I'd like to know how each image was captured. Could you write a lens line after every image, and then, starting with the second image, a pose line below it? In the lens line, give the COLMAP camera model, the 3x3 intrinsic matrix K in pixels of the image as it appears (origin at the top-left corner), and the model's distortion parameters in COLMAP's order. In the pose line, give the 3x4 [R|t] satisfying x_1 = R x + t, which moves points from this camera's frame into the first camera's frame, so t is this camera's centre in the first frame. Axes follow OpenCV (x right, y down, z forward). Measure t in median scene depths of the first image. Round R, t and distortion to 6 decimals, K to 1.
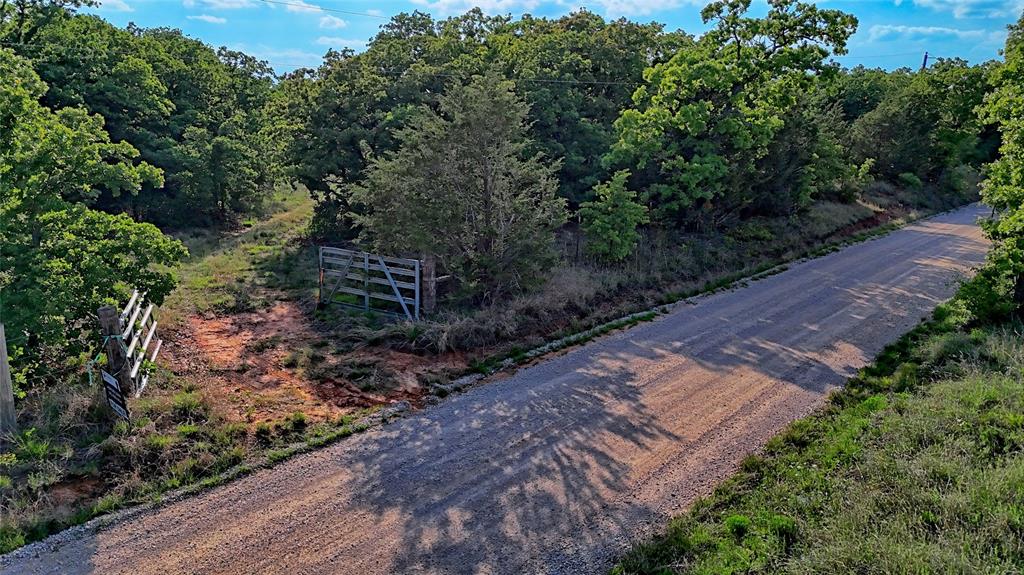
lens RADIAL K [[743.4, 0, 504.7], [0, 743.4, 289.4], [0, 0, 1]] dist [0.044704, -0.039732]
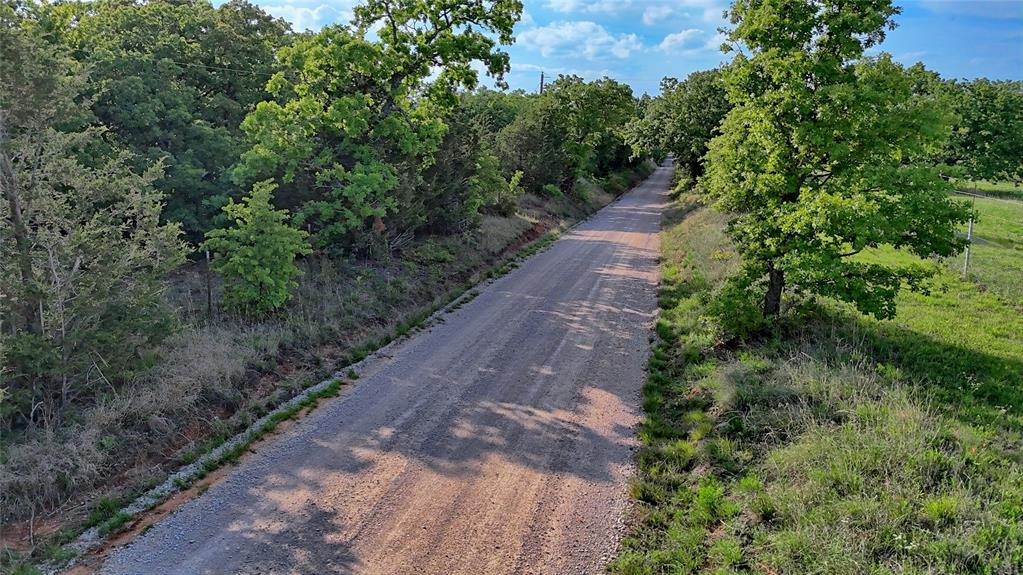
lens RADIAL K [[742.7, 0, 511.4], [0, 742.7, 292.8], [0, 0, 1]] dist [0.044704, -0.039732]
pose [[0.884658, -0.102609, 0.454810, 0.029145], [0.115896, 0.993260, -0.001343, -0.024839], [-0.451607, 0.053899, 0.890588, 0.246535]]
